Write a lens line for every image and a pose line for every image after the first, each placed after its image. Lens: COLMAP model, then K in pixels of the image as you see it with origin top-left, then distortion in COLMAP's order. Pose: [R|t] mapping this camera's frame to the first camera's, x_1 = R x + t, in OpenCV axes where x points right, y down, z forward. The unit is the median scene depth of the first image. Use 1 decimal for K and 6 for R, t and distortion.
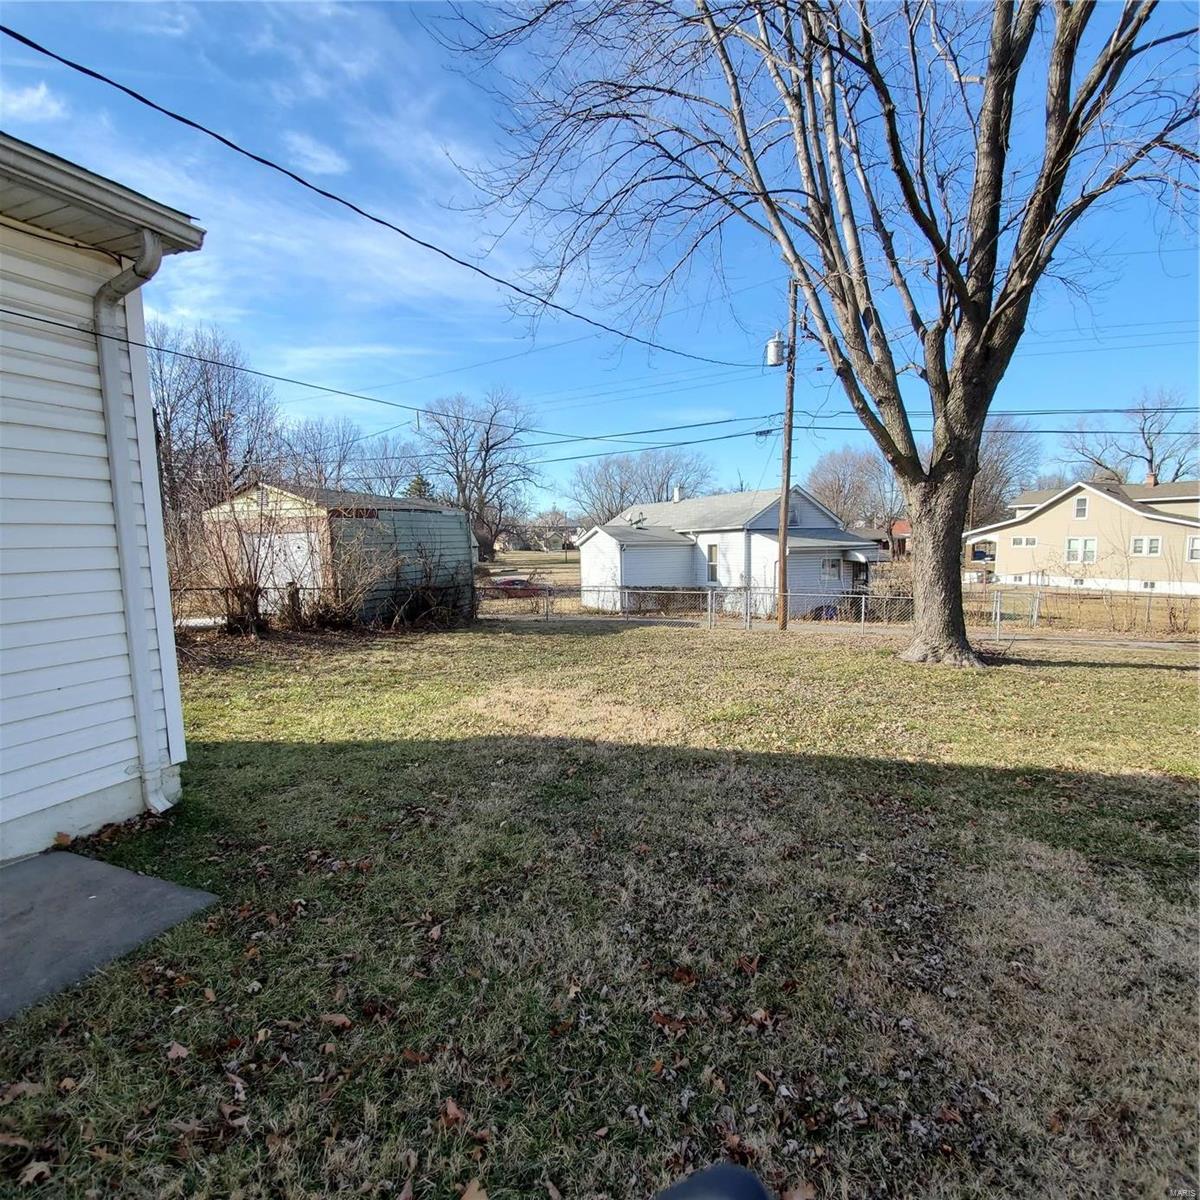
lens RADIAL K [[626.9, 0, 596.7], [0, 626.9, 607.9], [0, 0, 1]] dist [0.003354, -0.013454]
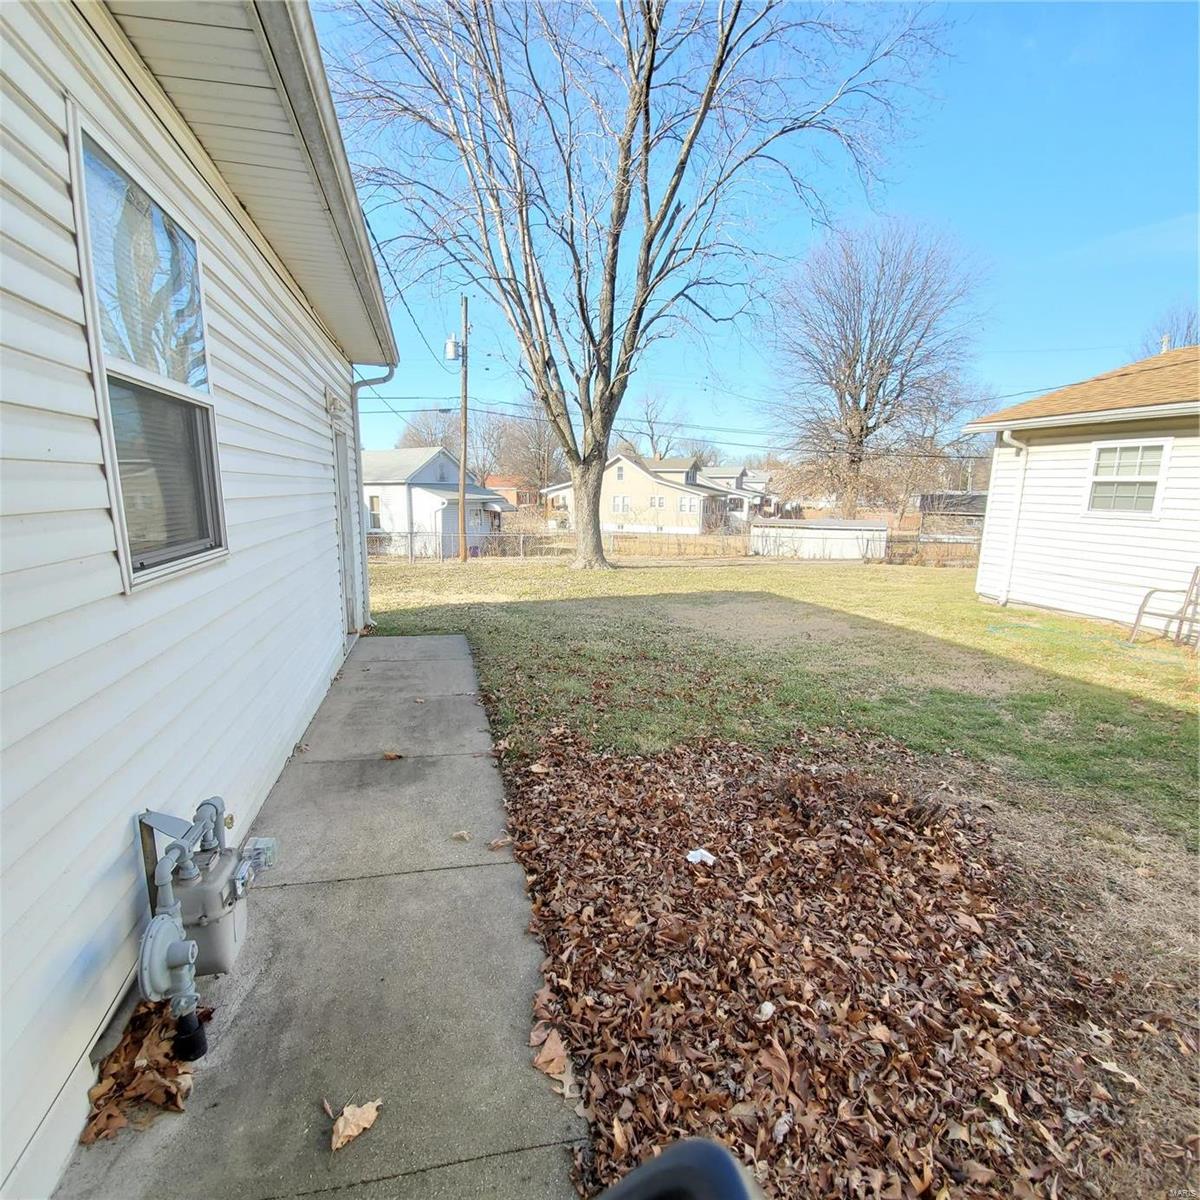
lens RADIAL K [[626.9, 0, 596.7], [0, 626.9, 607.9], [0, 0, 1]] dist [0.003354, -0.013454]
pose [[0.800991, -0.086267, 0.592428, -0.365392], [0.039336, 0.995009, 0.091705, 0.025713], [-0.597382, -0.050151, 0.800387, -0.314604]]
